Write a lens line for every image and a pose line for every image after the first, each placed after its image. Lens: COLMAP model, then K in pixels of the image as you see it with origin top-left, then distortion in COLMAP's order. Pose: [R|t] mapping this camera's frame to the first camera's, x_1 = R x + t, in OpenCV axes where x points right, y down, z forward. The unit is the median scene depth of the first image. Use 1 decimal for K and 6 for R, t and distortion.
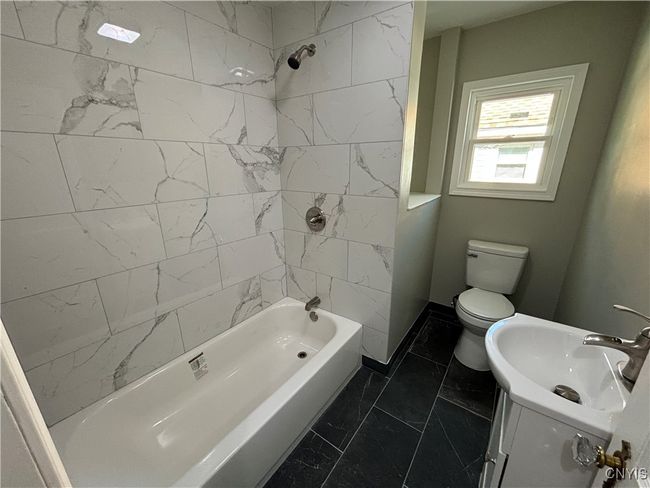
lens RADIAL K [[264.6, 0, 325.8], [0, 264.6, 245.4], [0, 0, 1]] dist [0.002969, -0.000523]
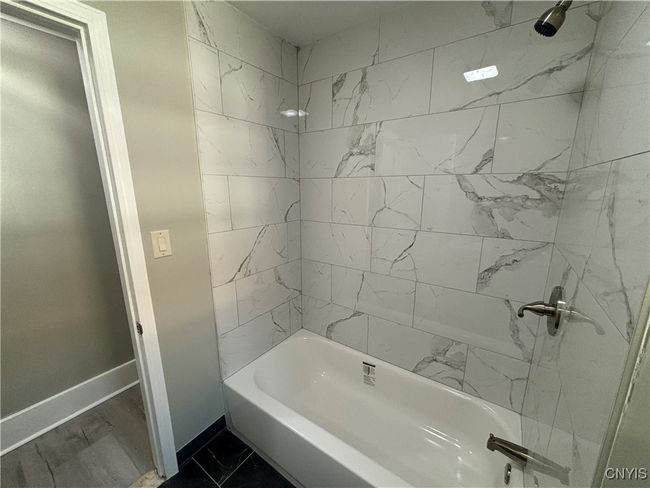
lens RADIAL K [[264.6, 0, 325.0], [0, 264.6, 245.0], [0, 0, 1]] dist [0.002969, -0.000523]
pose [[0.020983, 0.225492, -0.974019, 0.466556], [-0.290861, 0.933471, 0.209838, -0.219767], [0.956535, 0.278902, 0.085174, 0.569923]]
